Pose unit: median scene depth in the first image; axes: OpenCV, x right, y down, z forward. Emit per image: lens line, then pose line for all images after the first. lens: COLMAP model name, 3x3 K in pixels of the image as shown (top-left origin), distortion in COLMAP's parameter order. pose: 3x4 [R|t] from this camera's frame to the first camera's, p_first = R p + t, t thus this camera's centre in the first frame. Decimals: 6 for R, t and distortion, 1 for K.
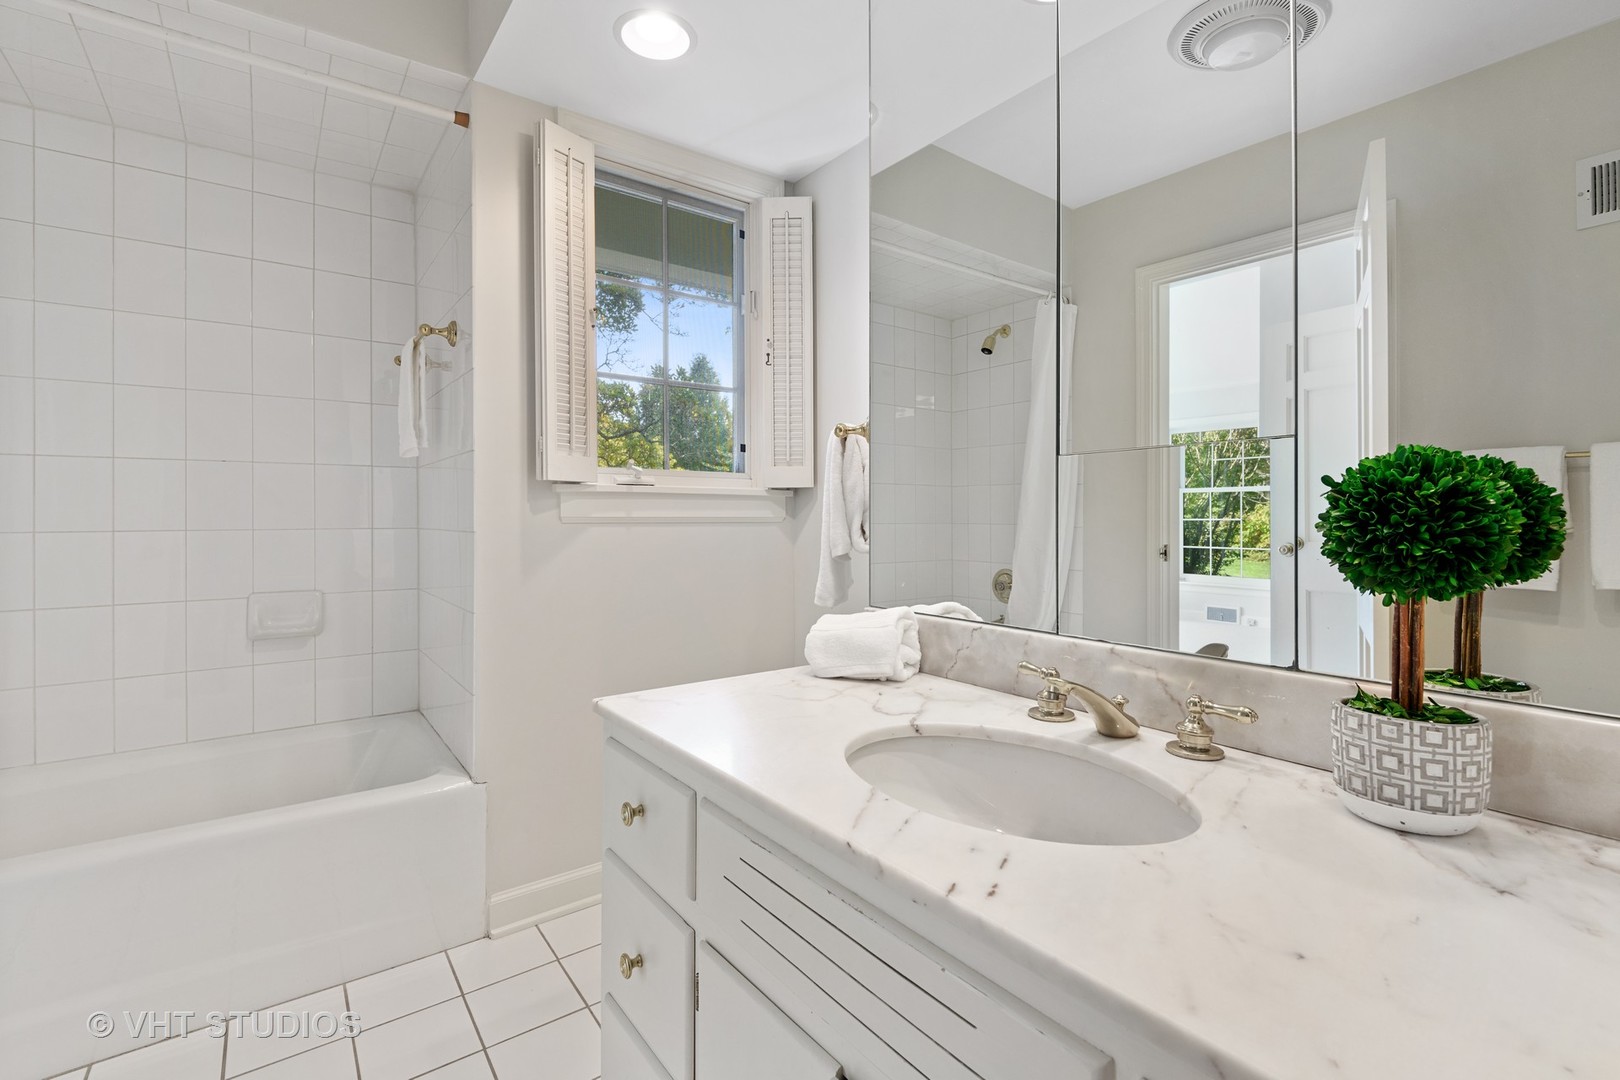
lens RADIAL K [[734.6, 0, 810.3], [0, 734.6, 535.6], [0, 0, 1]] dist [0.025419, -0.017764]
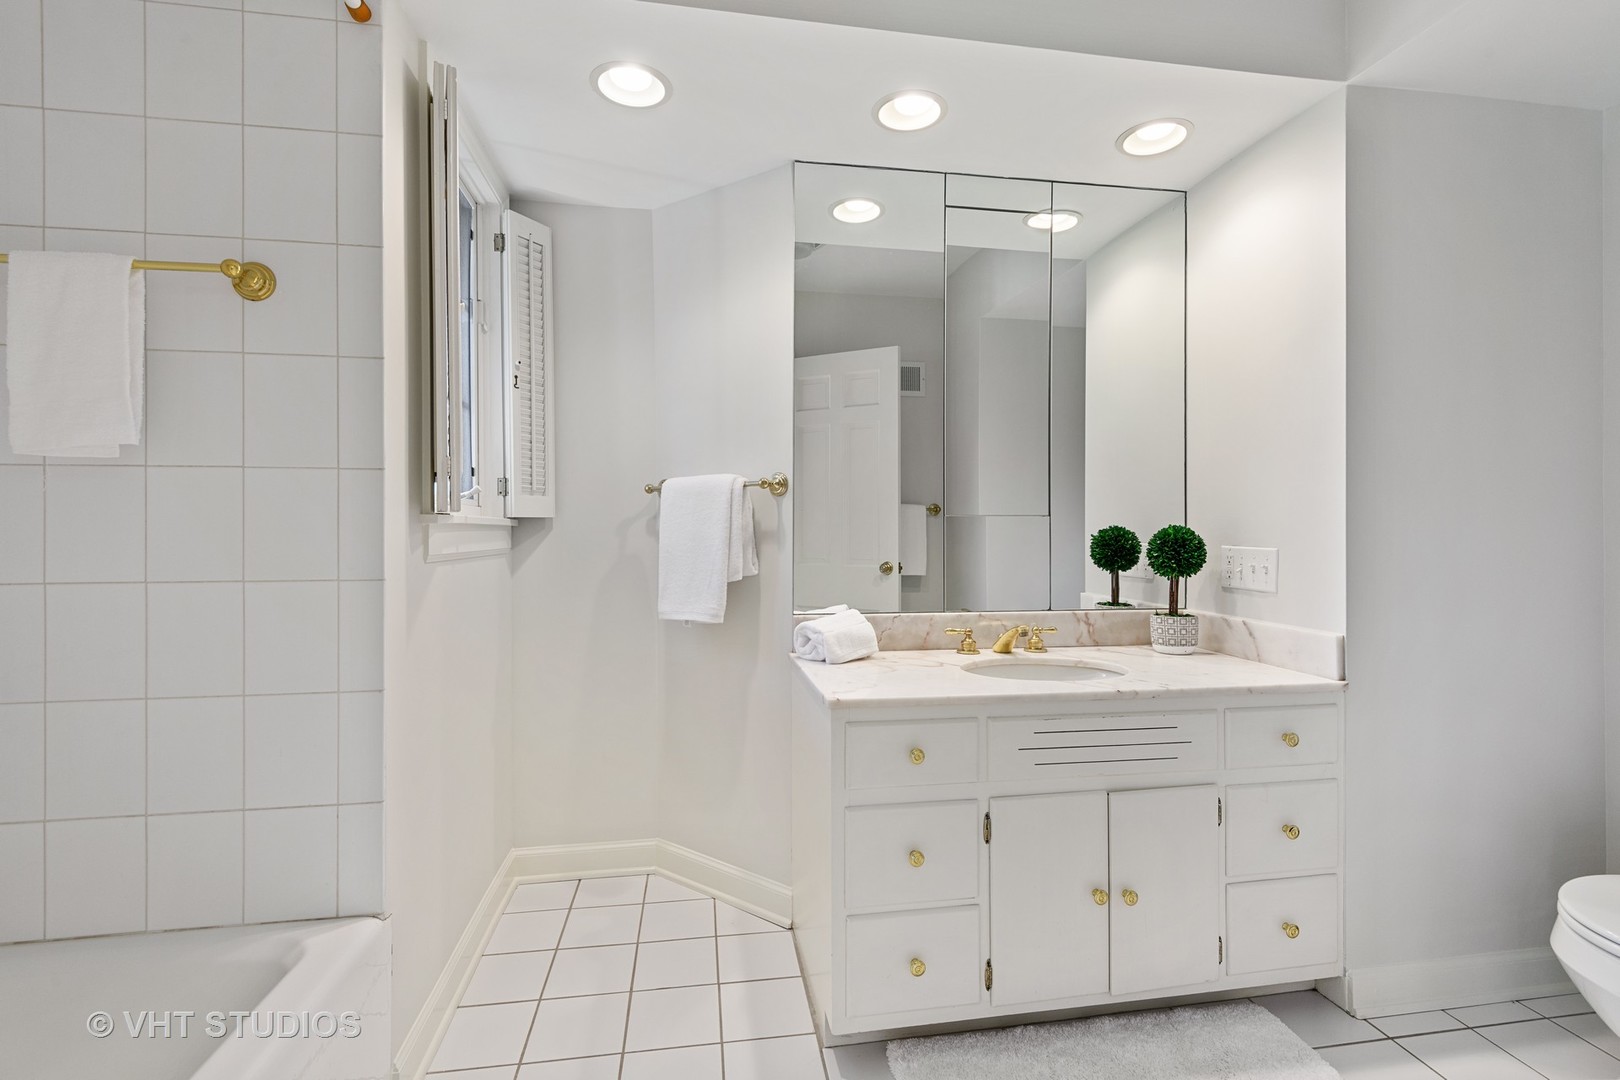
lens RADIAL K [[734.6, 0, 810.3], [0, 734.6, 535.6], [0, 0, 1]] dist [0.025419, -0.017764]
pose [[0.443198, -0.005339, 0.896408, -1.337814], [0.022460, 0.999734, -0.005150, -0.050685], [-0.896142, 0.022416, 0.443201, 0.438597]]
